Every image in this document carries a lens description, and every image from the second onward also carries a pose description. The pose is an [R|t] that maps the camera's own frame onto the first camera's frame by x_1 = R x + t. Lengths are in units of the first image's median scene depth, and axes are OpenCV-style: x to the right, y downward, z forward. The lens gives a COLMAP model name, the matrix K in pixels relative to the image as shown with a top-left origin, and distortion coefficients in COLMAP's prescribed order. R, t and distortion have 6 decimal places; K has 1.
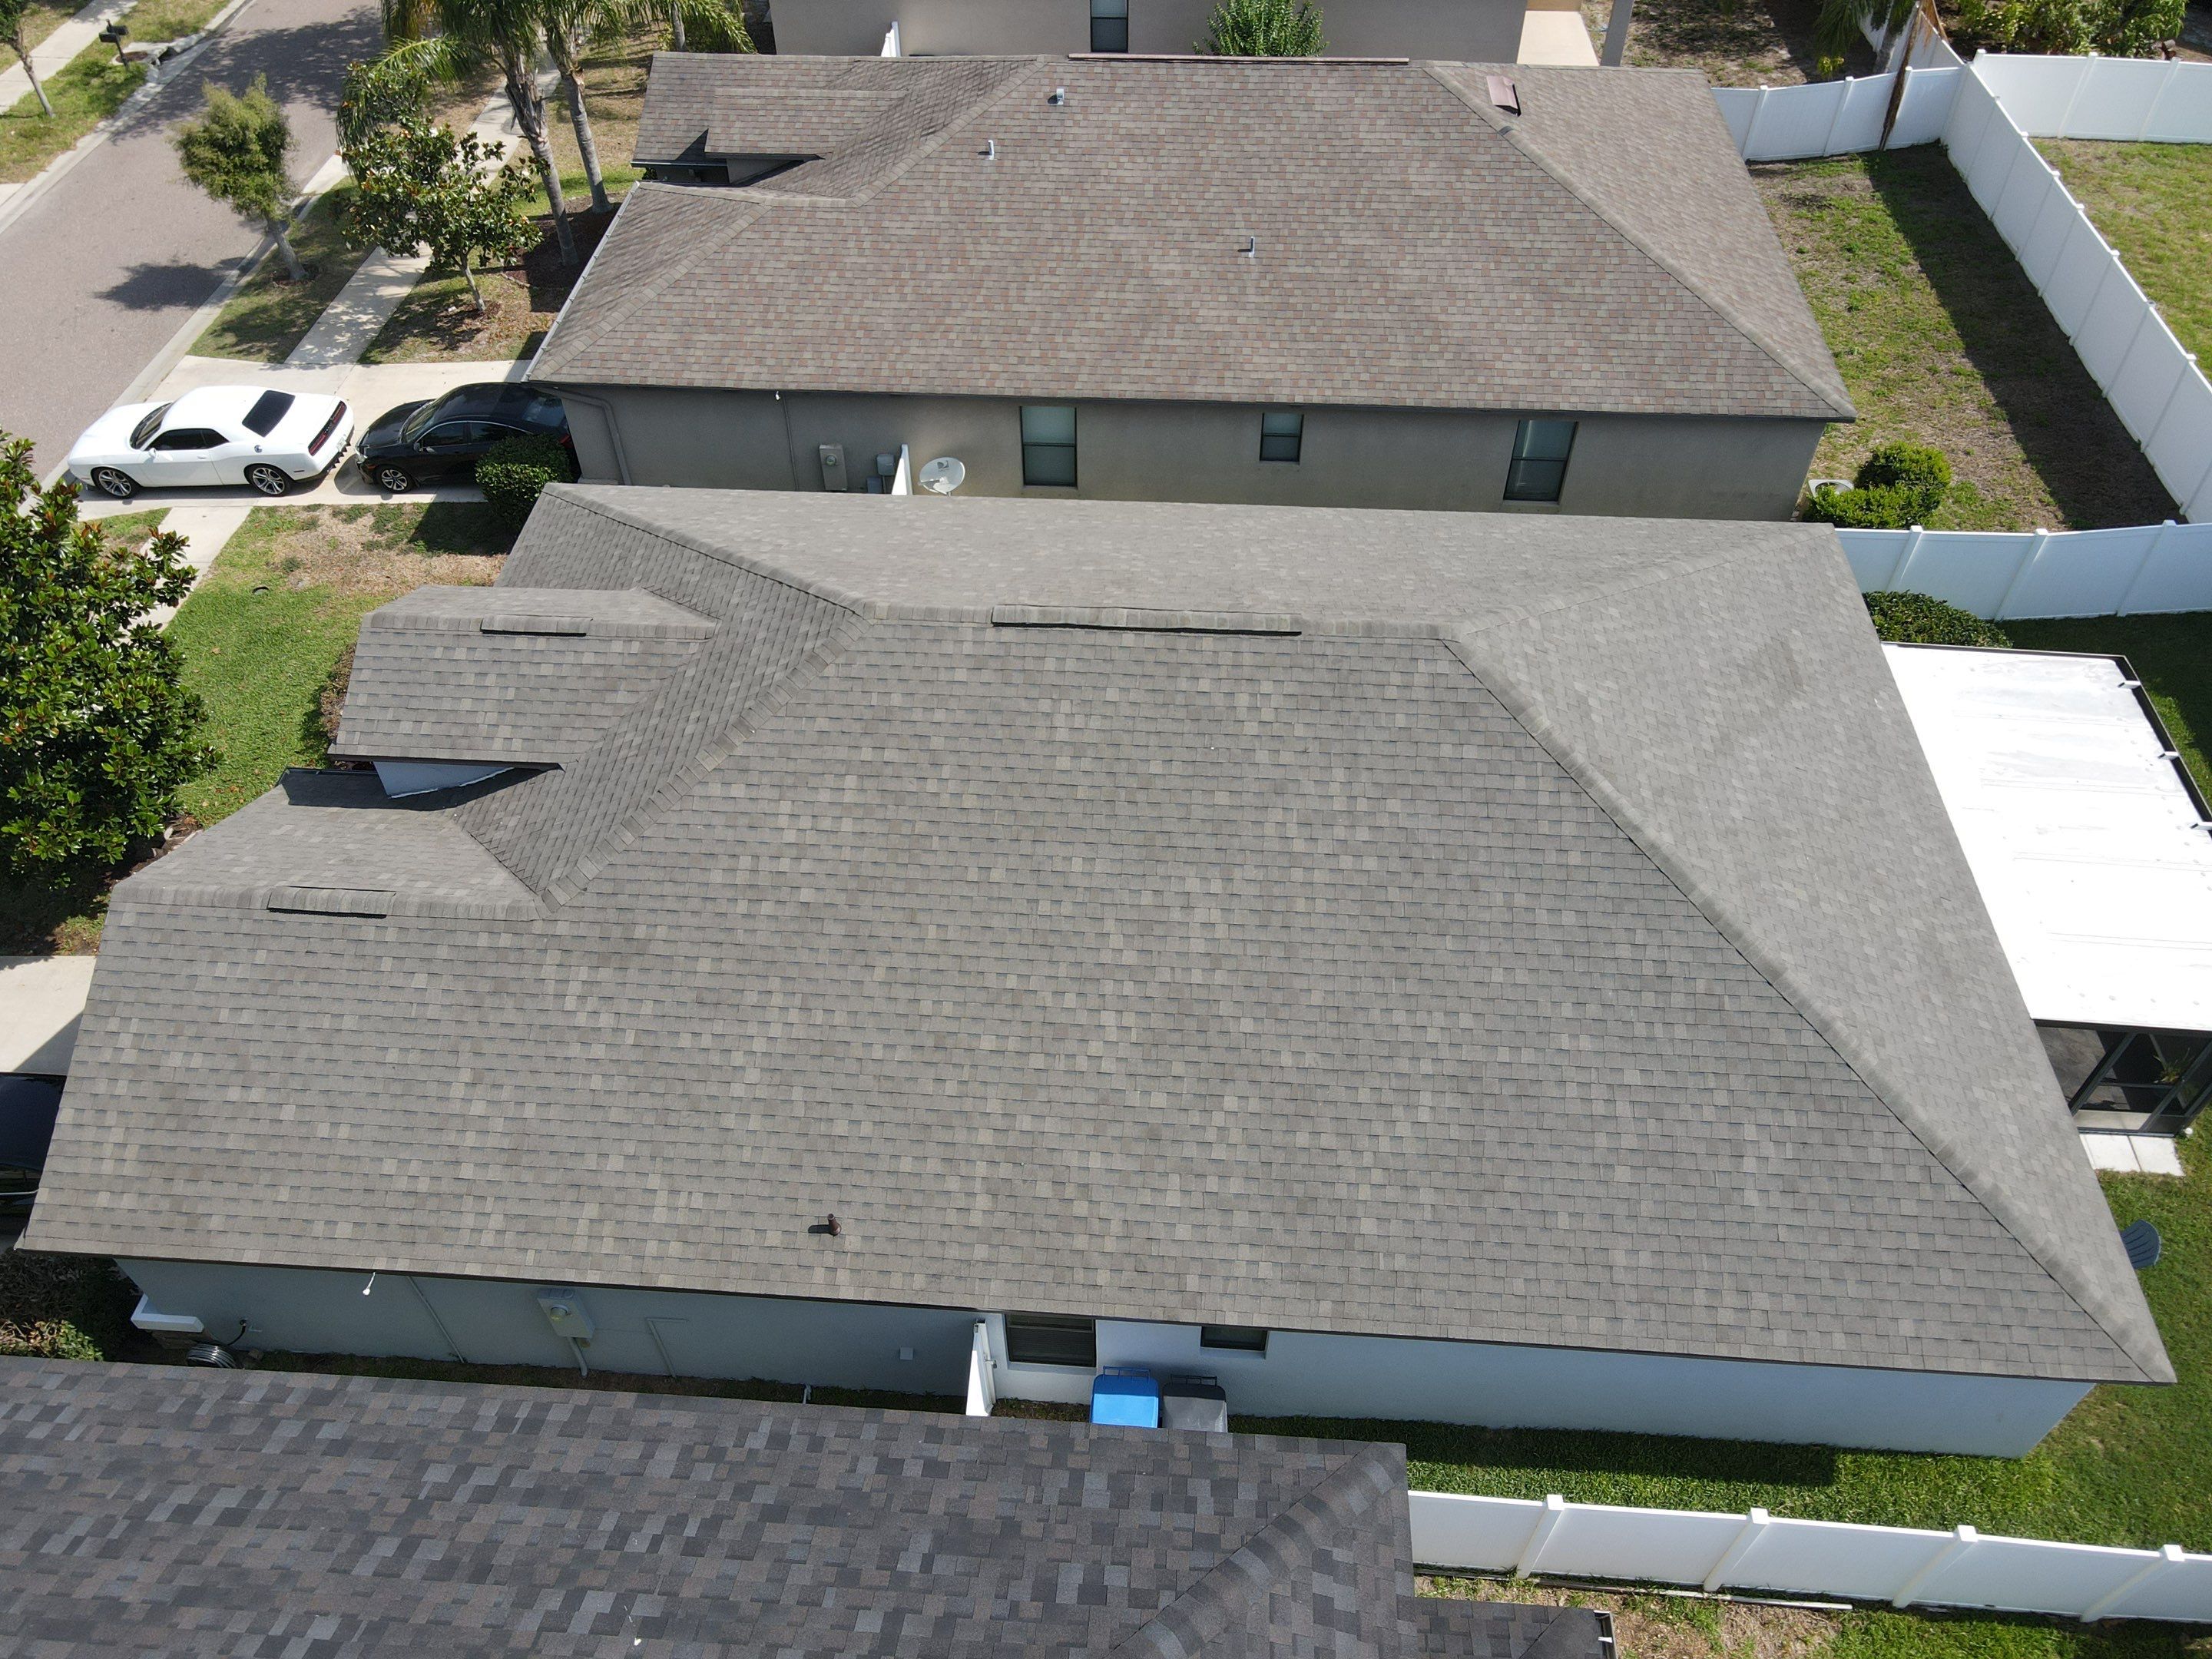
lens RADIAL K [[1626.3, 0, 1071.6], [0, 1626.3, 820.7], [0, 0, 1]] dist [-0.002387, 0.028445]
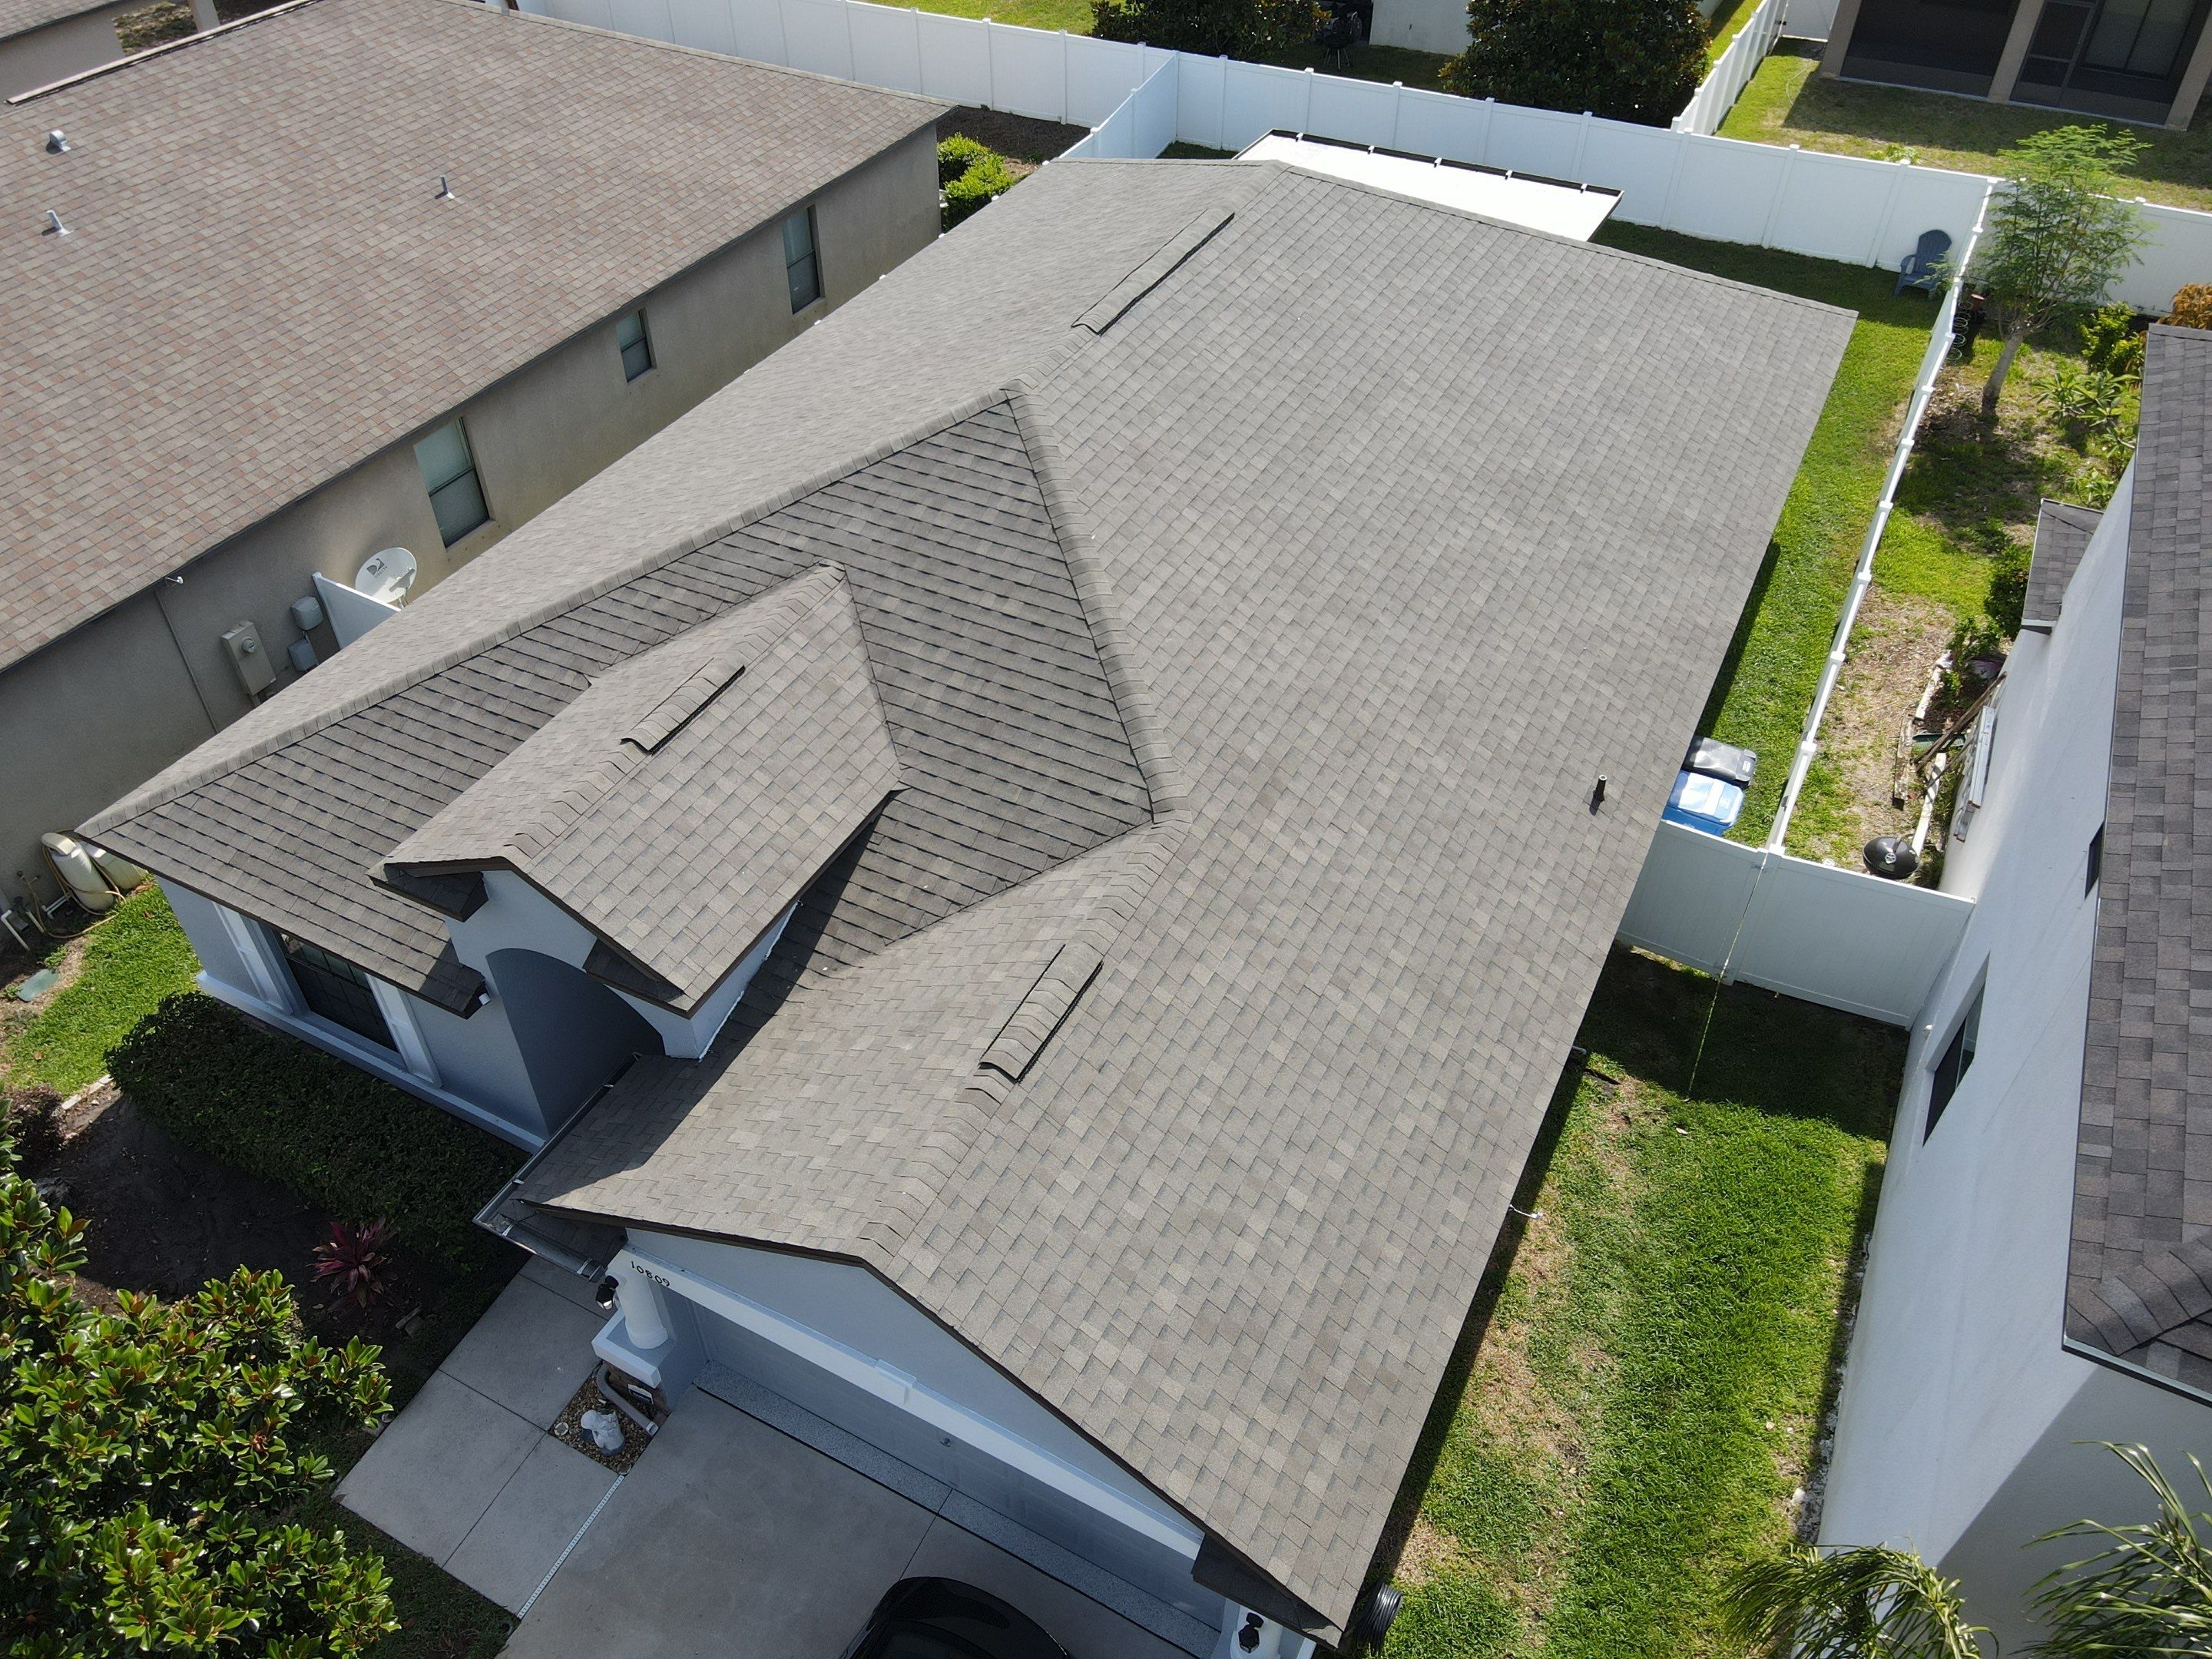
lens RADIAL K [[1626.3, 0, 1082.3], [0, 1626.3, 829.0], [0, 0, 1]] dist [-0.002387, 0.028445]
pose [[0.394022, -0.606468, 0.690611, -0.883567], [0.663397, 0.707714, 0.242993, -0.159110], [-0.636122, 0.362404, 0.681184, 0.516319]]
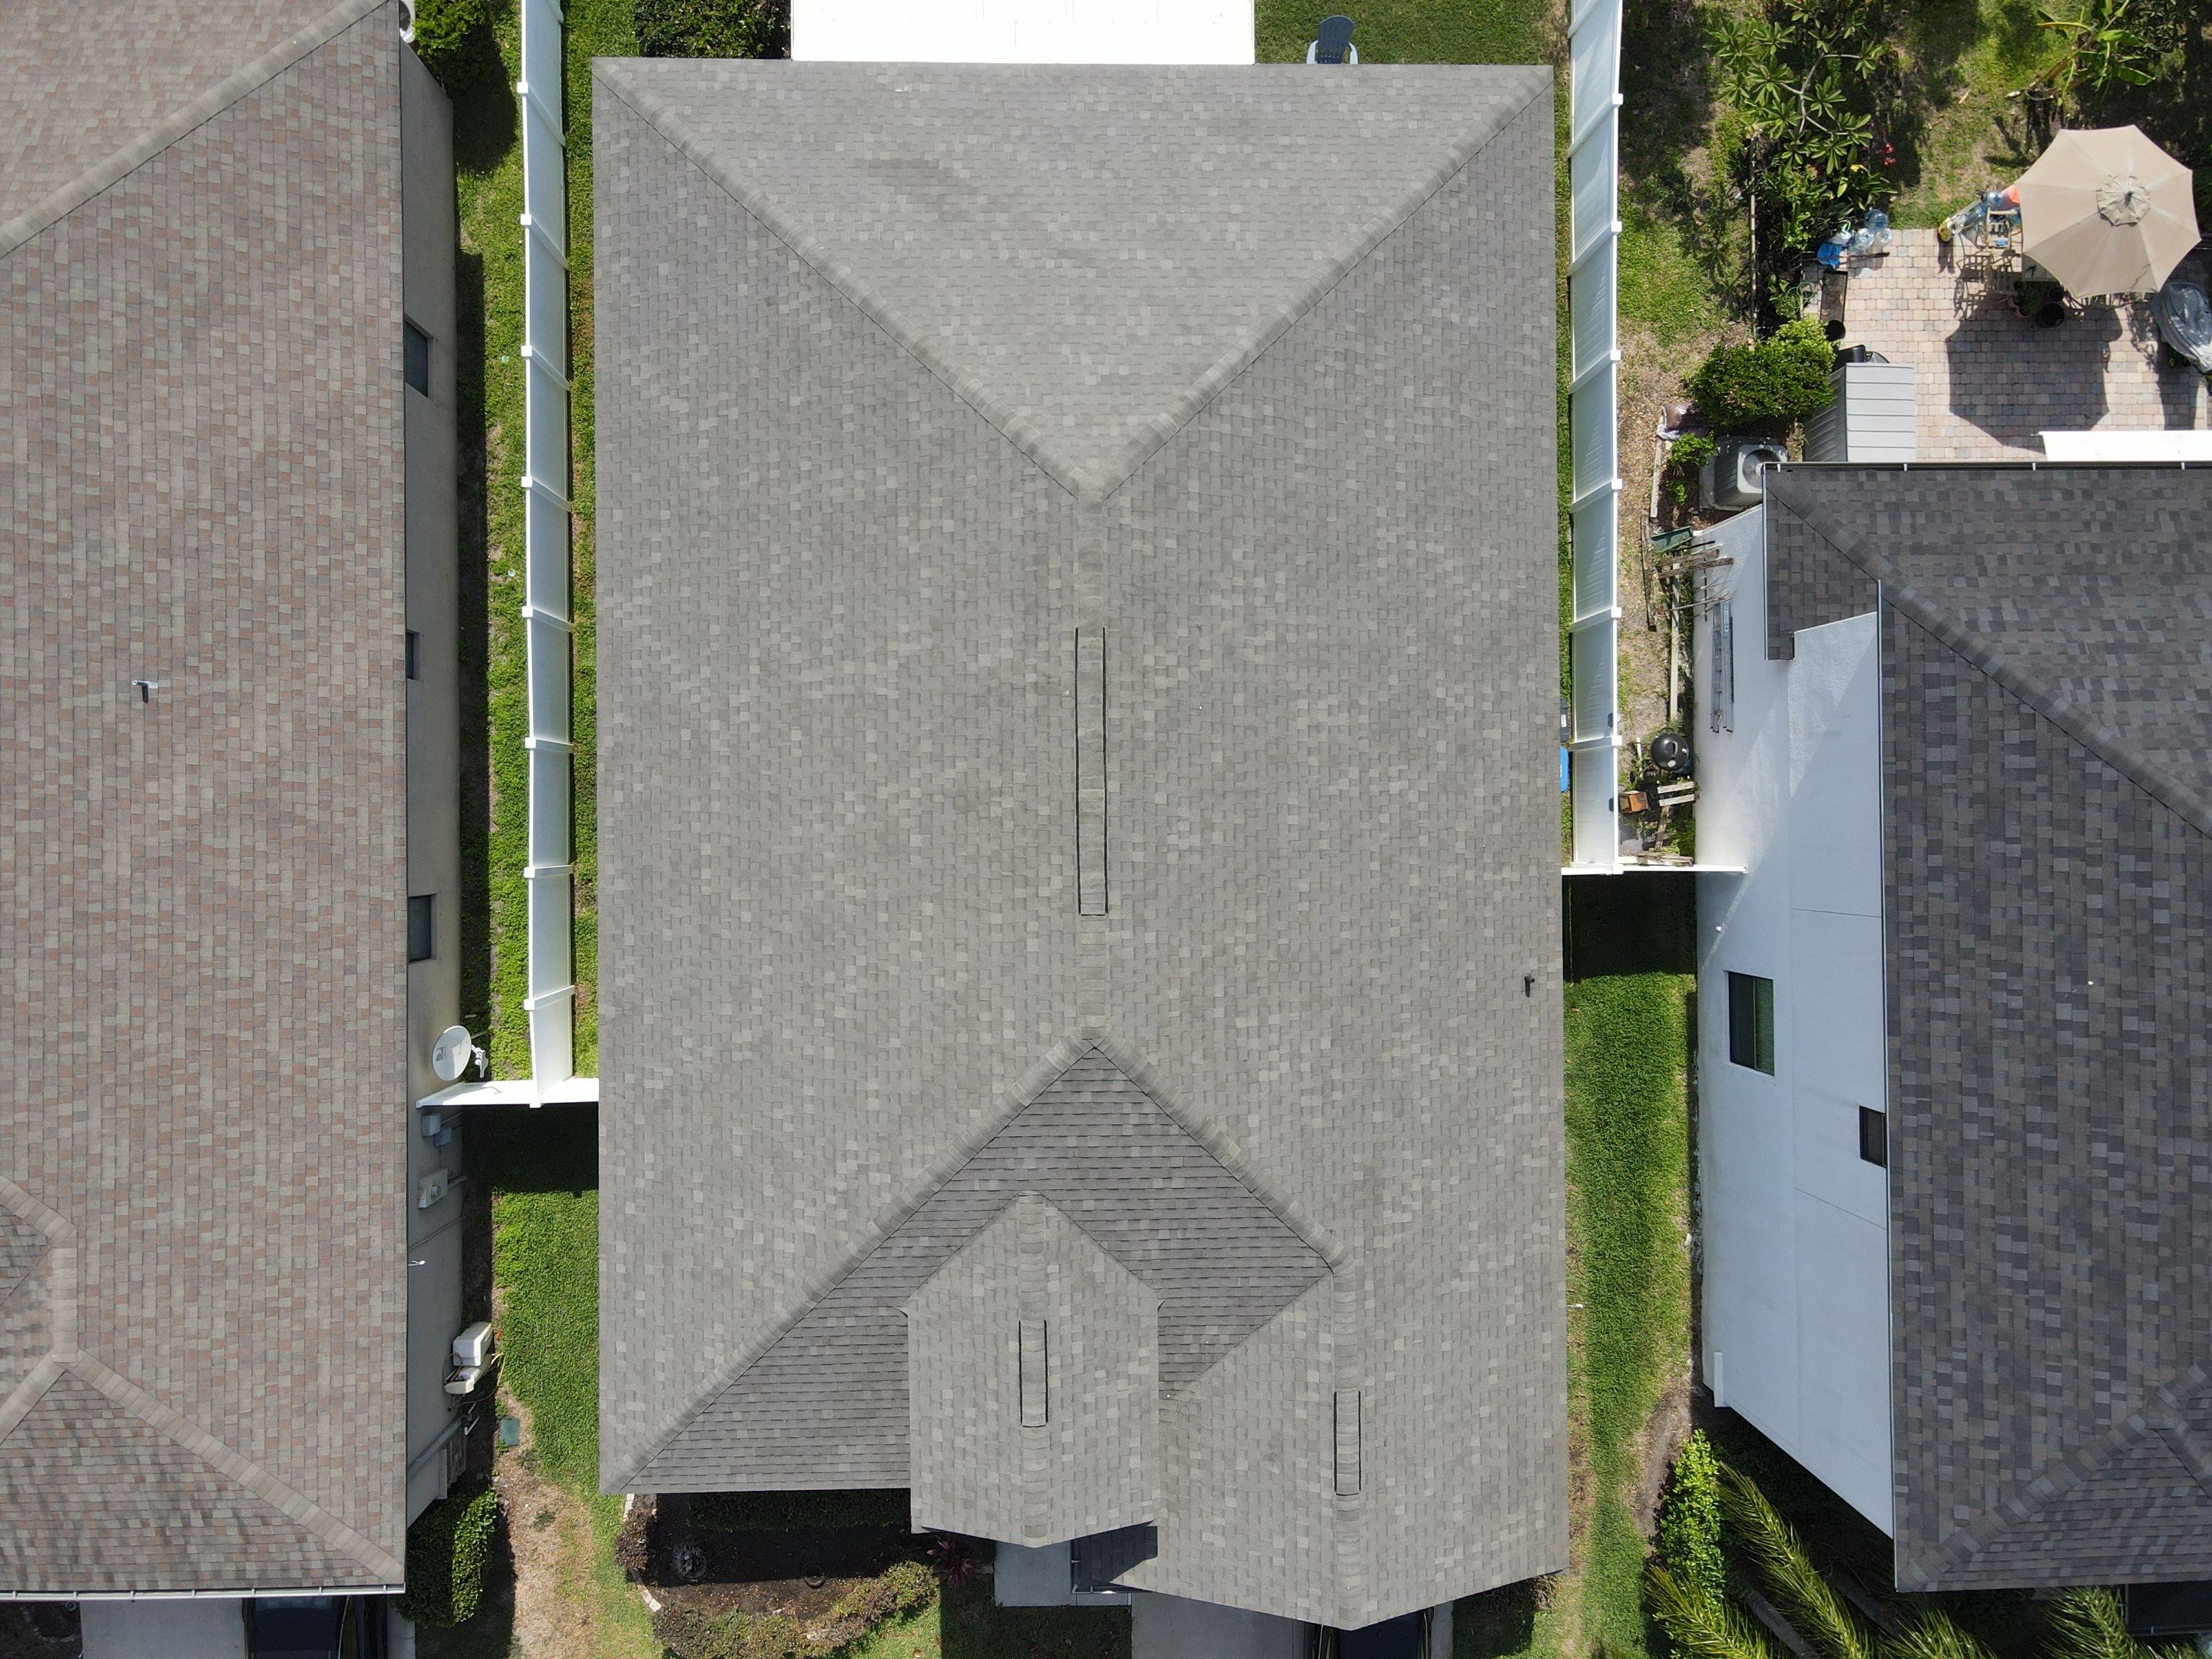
lens RADIAL K [[1626.3, 0, 1083.4], [0, 1626.3, 818.3], [0, 0, 1]] dist [-0.002387, 0.028445]
pose [[-0.086349, -0.995951, 0.024993, -0.011610], [0.701931, -0.043017, 0.710945, -0.934607], [-0.706991, 0.078933, 0.702803, 0.266924]]
